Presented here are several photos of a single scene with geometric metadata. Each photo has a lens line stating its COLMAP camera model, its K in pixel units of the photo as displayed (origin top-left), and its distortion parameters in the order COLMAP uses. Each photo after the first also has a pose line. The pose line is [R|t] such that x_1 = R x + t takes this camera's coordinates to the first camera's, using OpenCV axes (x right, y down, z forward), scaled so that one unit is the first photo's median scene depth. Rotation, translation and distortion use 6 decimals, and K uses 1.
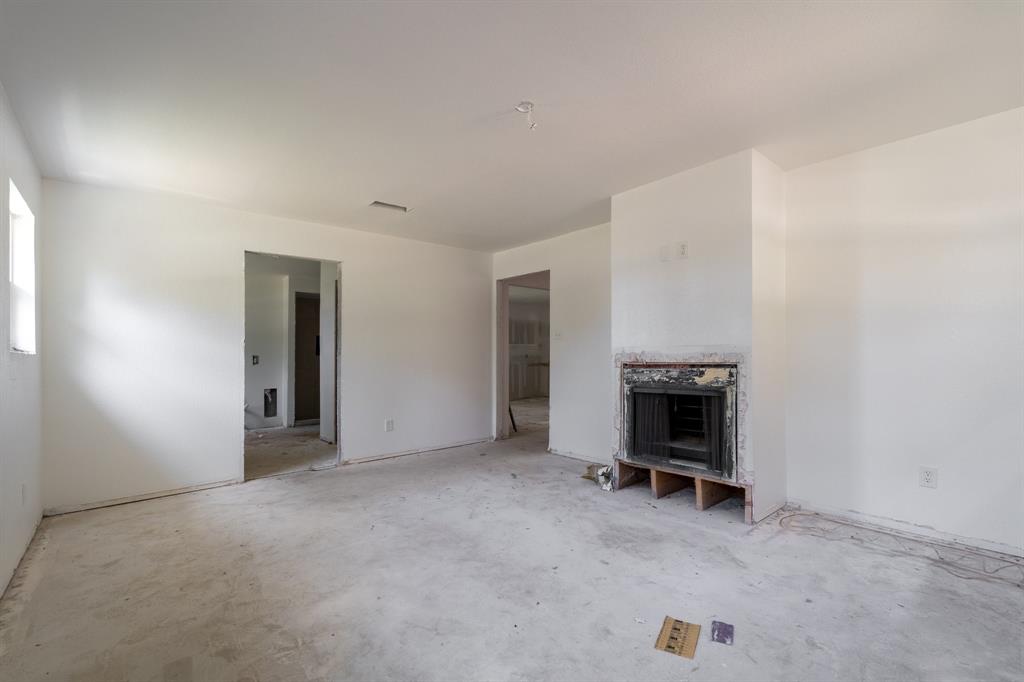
lens RADIAL K [[449.5, 0, 510.6], [0, 449.5, 347.1], [0, 0, 1]] dist [-0.005004, 0.000481]
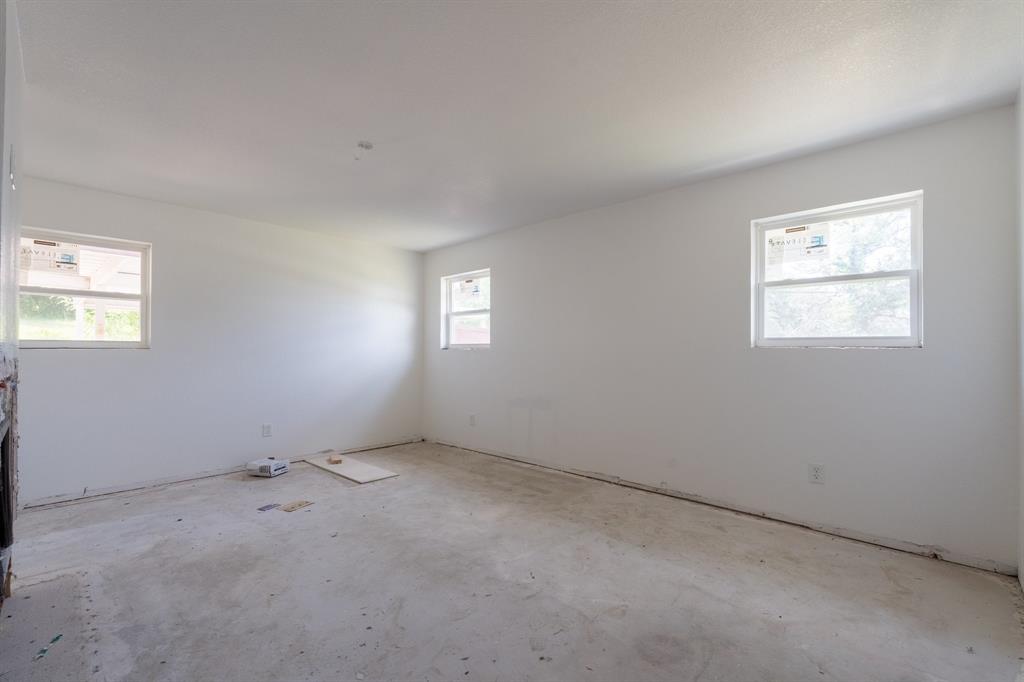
lens RADIAL K [[449.5, 0, 510.6], [0, 449.5, 347.1], [0, 0, 1]] dist [-0.005004, 0.000481]
pose [[-0.994633, 0.010878, -0.102891, -0.179287], [0.013042, 0.999707, -0.020387, 0.021073], [0.102639, -0.021619, -0.994484, 1.632374]]
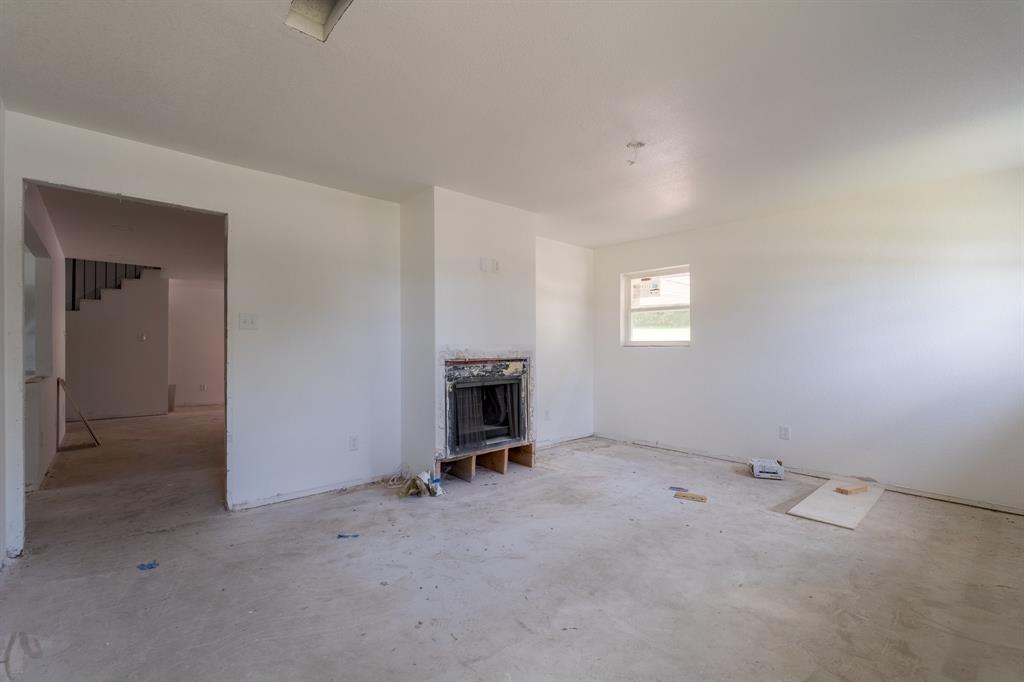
lens RADIAL K [[449.5, 0, 510.6], [0, 449.5, 347.1], [0, 0, 1]] dist [-0.005004, 0.000481]
pose [[-0.026551, 0.013406, 0.999558, -0.855791], [-0.014373, 0.999802, -0.013791, 0.020348], [-0.999544, -0.014733, -0.026354, 1.014472]]
